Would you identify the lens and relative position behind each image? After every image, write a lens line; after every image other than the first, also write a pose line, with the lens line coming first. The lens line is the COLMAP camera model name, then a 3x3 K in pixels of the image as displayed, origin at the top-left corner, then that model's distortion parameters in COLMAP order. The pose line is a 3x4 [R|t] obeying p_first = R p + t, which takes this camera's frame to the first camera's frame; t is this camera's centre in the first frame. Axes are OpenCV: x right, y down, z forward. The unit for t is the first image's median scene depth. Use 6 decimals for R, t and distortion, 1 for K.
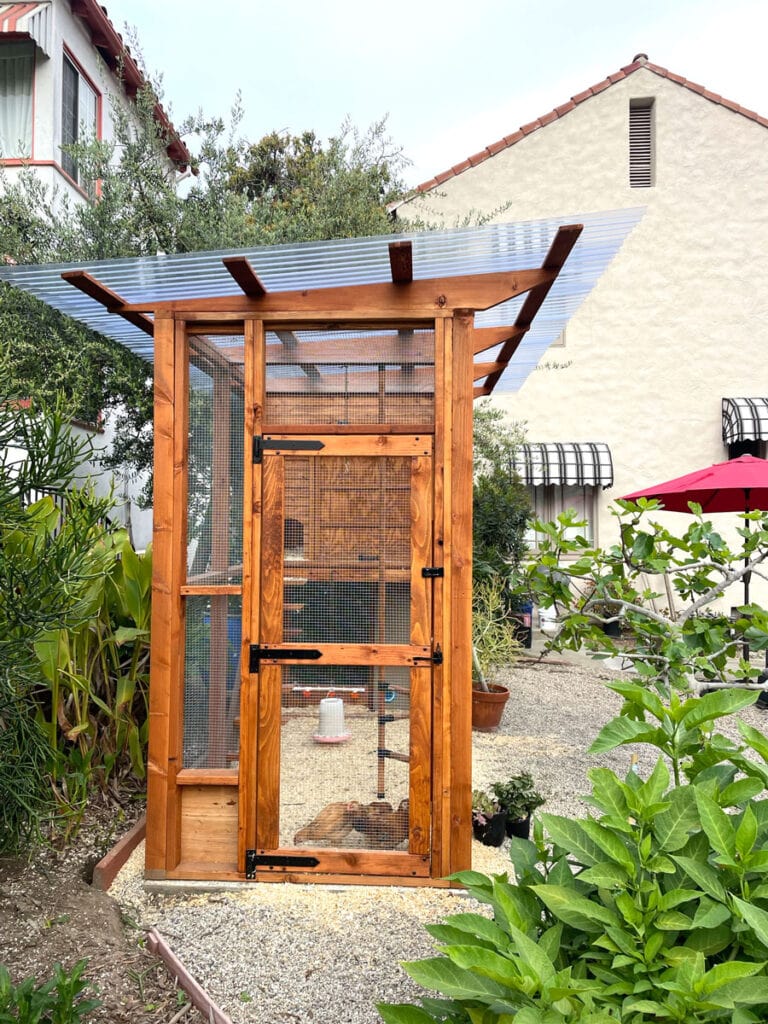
lens RADIAL K [[764.8, 0, 367.1], [0, 764.8, 502.6], [0, 0, 1]] dist [0.069657, -0.111202]
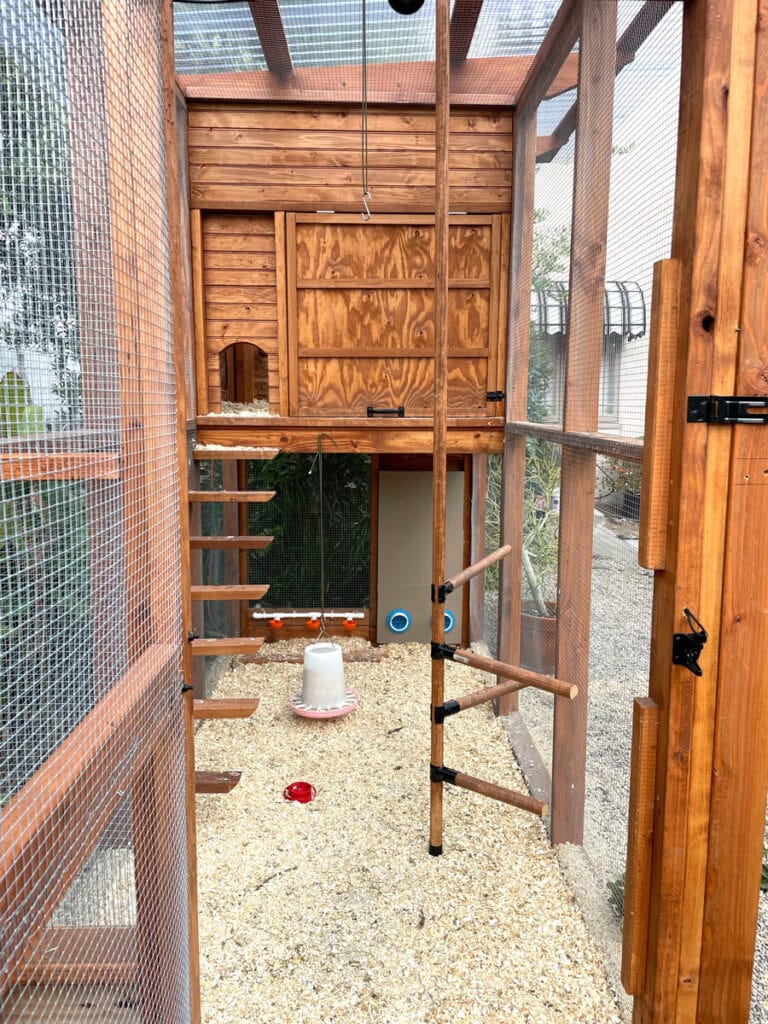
lens RADIAL K [[802.8, 0, 384.0], [0, 802.8, 512.0], [0, 0, 1]] dist [0.089067, -0.131259]
pose [[0.996883, -0.013320, 0.077765, -0.019260], [0.000123, 0.985906, 0.167301, 0.018939], [-0.078897, -0.166770, 0.982834, 0.162115]]
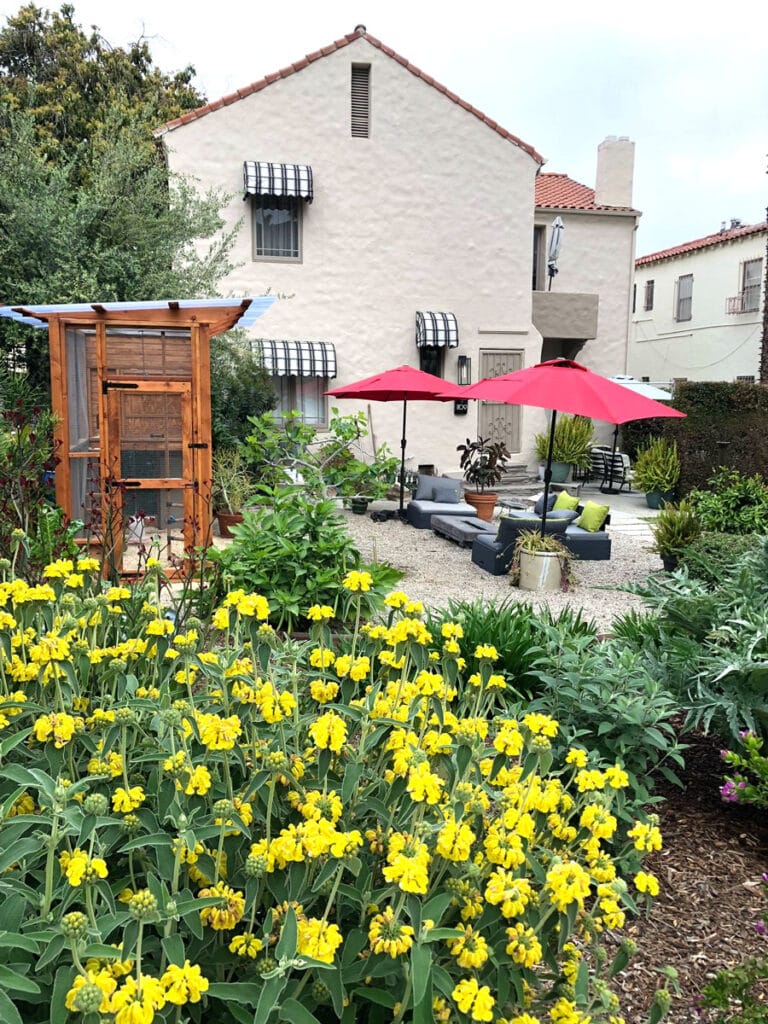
lens RADIAL K [[764.8, 0, 367.1], [0, 764.8, 502.6], [0, 0, 1]] dist [0.069657, -0.111202]
pose [[0.957940, -0.033147, 0.285047, -0.017088], [-0.015898, 0.985651, 0.168046, -0.031510], [-0.286527, -0.165510, 0.943668, -0.312452]]
